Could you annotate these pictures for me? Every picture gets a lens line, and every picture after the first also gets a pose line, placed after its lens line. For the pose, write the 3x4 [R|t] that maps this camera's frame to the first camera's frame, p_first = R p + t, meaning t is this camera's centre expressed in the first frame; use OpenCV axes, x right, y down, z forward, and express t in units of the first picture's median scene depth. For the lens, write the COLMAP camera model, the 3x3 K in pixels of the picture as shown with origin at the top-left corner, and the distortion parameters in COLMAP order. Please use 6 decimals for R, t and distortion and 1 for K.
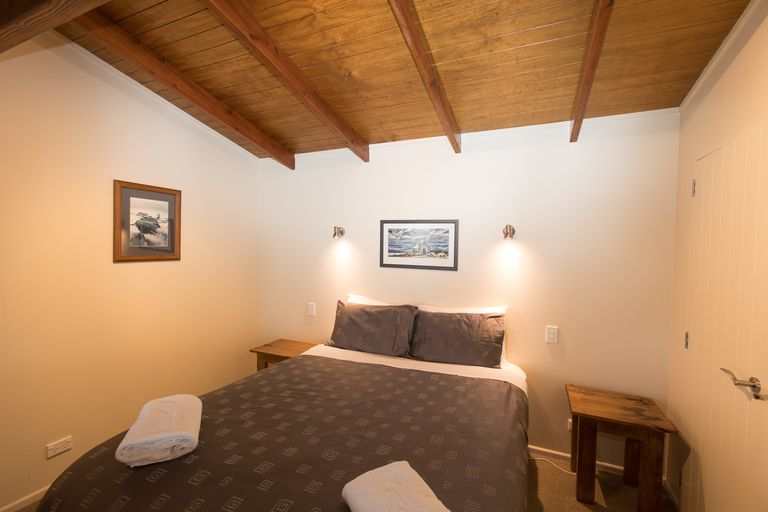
lens RADIAL K [[341.8, 0, 383.3], [0, 341.8, 258.0], [0, 0, 1]] dist [0.011273, 0.000356]
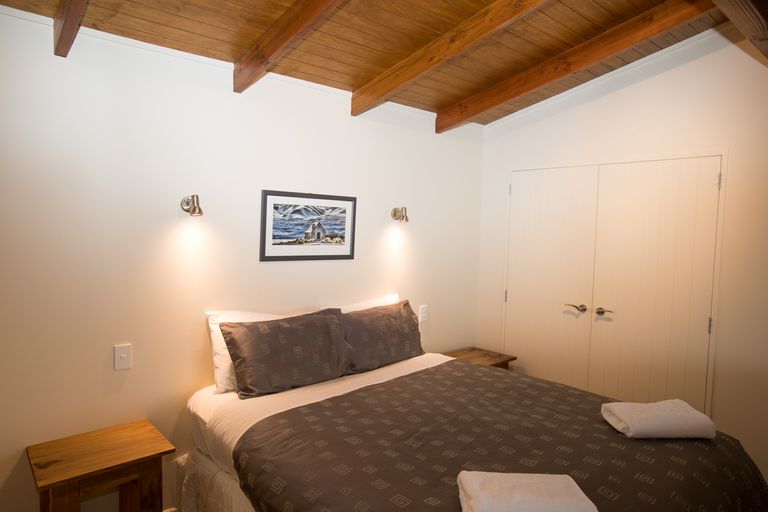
lens RADIAL K [[498.2, 0, 383.9], [0, 498.2, 254.4], [0, 0, 1]] dist [0.000418, 0.001733]
pose [[0.412847, -0.058084, 0.908946, -0.828446], [0.015417, 0.998267, 0.056790, -0.040265], [-0.910670, -0.009432, 0.413027, 0.420627]]
